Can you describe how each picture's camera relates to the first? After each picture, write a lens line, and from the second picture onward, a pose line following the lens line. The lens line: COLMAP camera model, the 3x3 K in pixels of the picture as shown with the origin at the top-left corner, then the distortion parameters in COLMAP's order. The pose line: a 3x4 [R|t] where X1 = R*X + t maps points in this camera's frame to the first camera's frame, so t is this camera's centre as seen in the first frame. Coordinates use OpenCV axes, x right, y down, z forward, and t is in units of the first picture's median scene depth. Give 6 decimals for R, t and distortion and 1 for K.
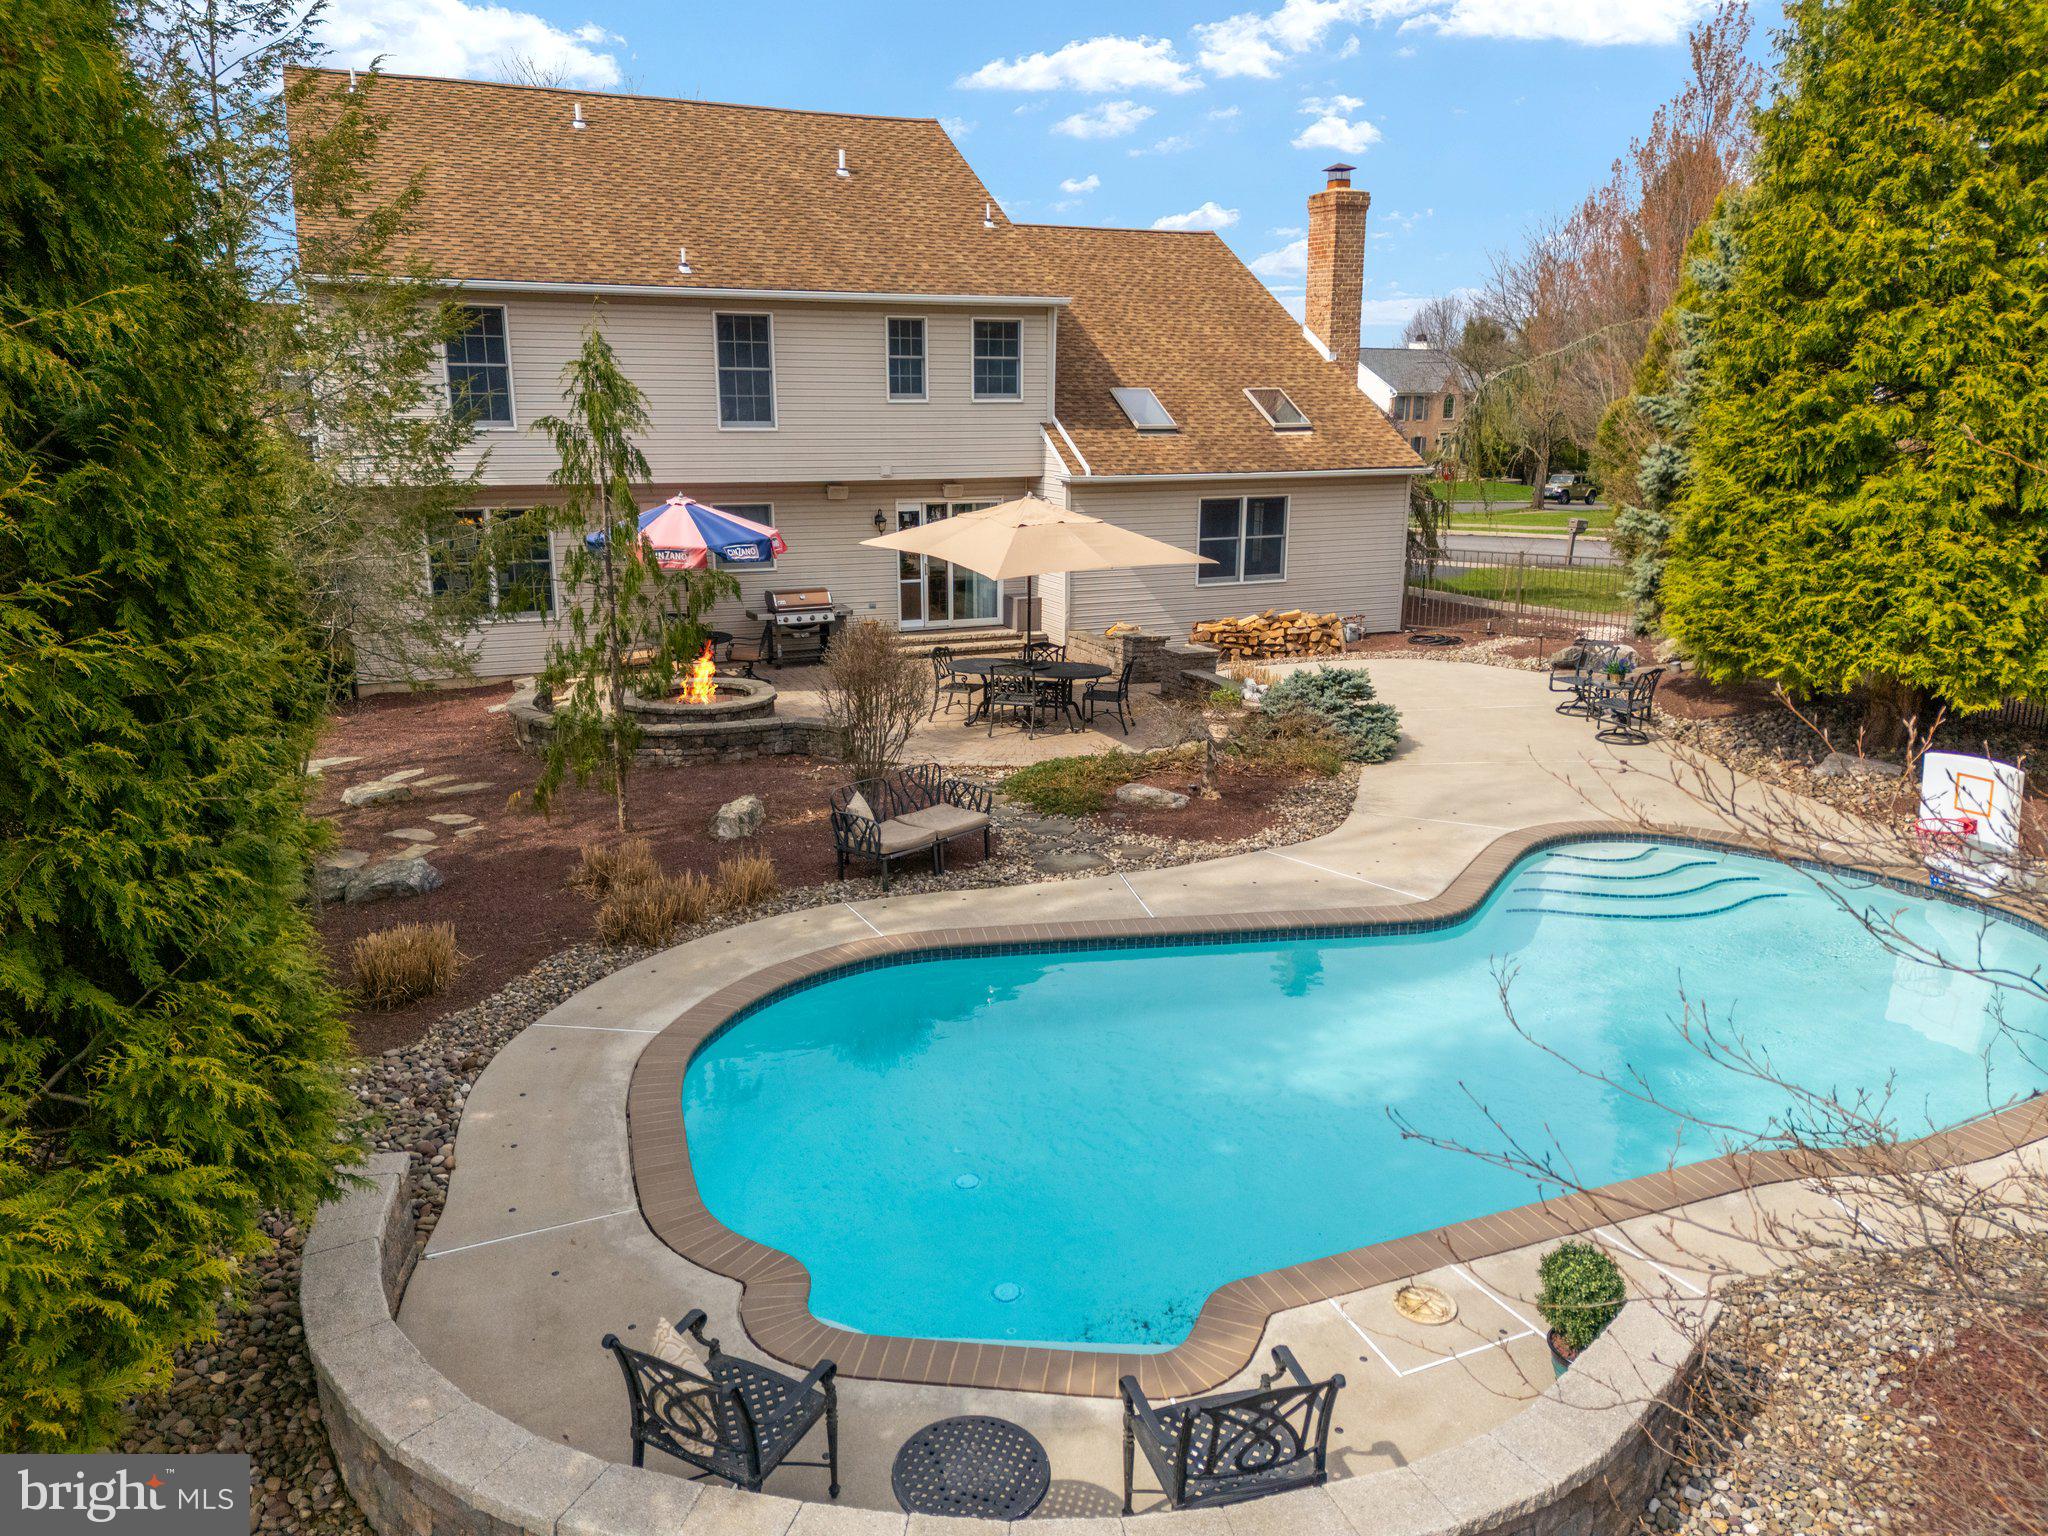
lens RADIAL K [[1513.6, 0, 1024.0], [0, 1513.6, 768.0], [0, 0, 1]] dist [0.077671, -0.119501]
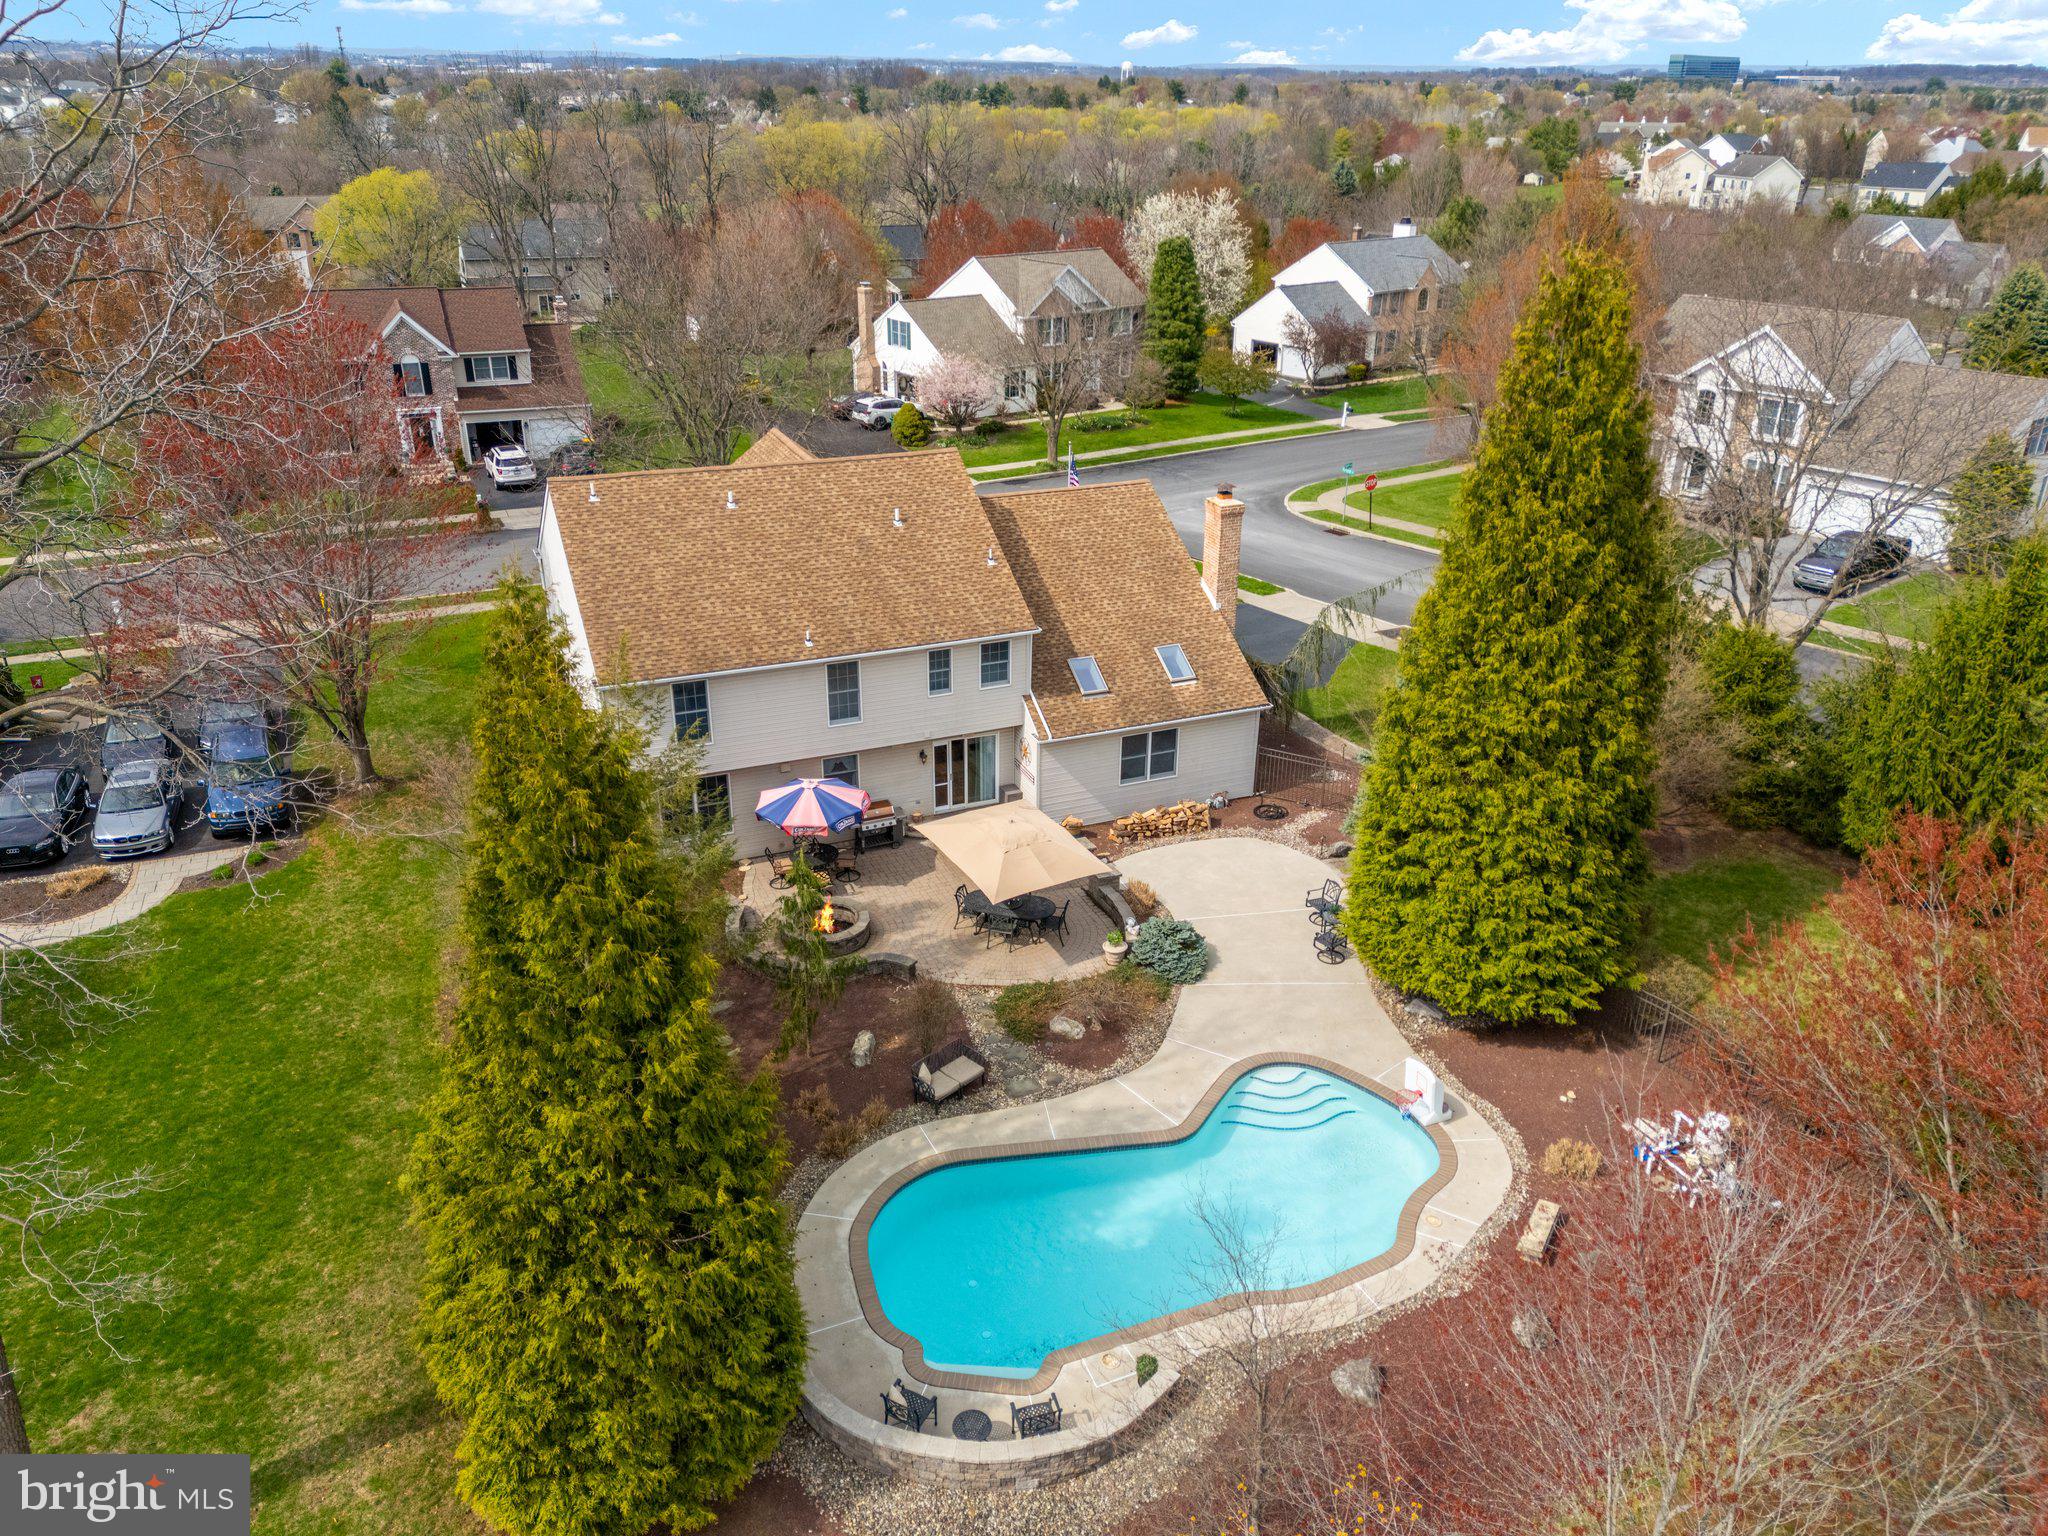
lens RADIAL K [[1495.2, 0, 1024.0], [0, 1495.2, 768.0], [0, 0, 1]] dist [0.105396, -0.121175]
pose [[0.999930, 0.008193, -0.008499, 0.028213], [-0.006619, 0.985235, 0.171080, -0.442714], [0.009775, -0.171012, 0.985220, -0.604316]]
